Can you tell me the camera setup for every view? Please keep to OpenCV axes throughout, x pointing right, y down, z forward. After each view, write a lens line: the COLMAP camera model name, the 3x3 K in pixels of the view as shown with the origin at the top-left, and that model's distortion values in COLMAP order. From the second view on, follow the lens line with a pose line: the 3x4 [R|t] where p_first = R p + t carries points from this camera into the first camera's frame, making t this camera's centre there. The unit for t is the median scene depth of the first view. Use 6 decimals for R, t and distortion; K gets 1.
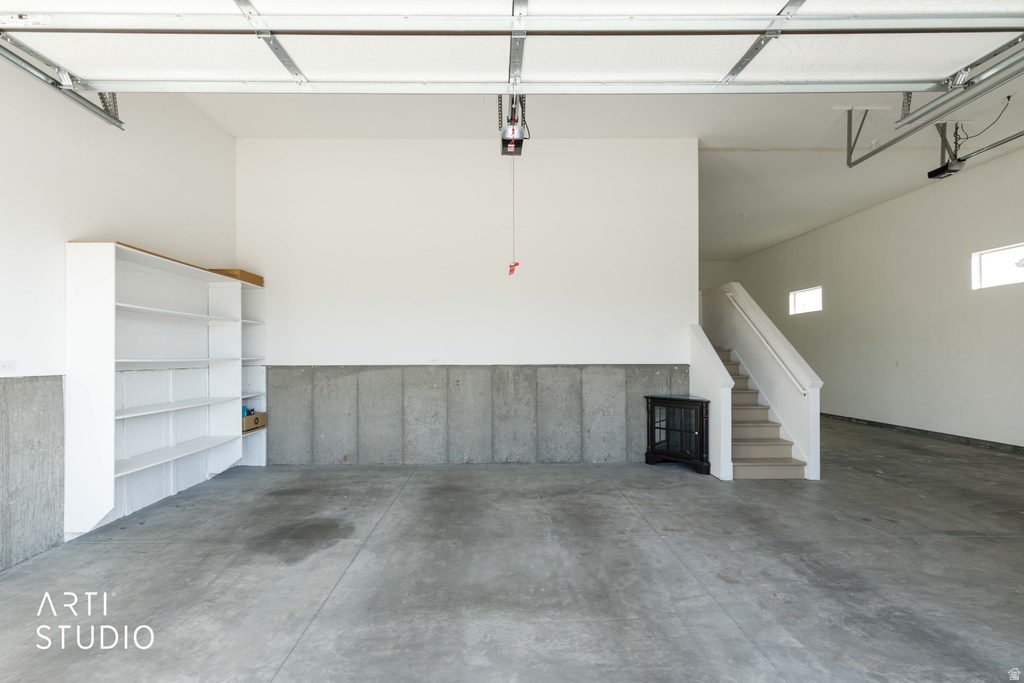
lens RADIAL K [[463.4, 0, 509.8], [0, 463.4, 355.9], [0, 0, 1]] dist [0.007760, -0.000453]
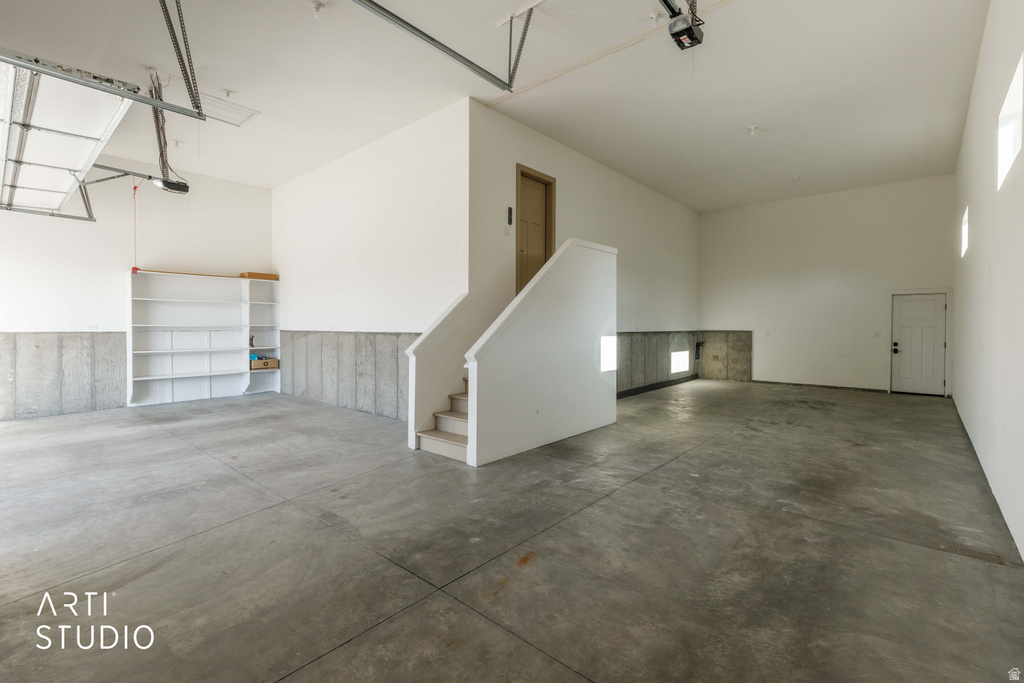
lens RADIAL K [[463.3, 0, 507.1], [0, 463.3, 327.8], [0, 0, 1]] dist [0.002743, -0.000080]
pose [[0.744496, 0.007969, -0.667580, 1.108398], [-0.007692, 0.999965, 0.003358, 0.000838], [0.667583, 0.002635, 0.744531, 0.337304]]
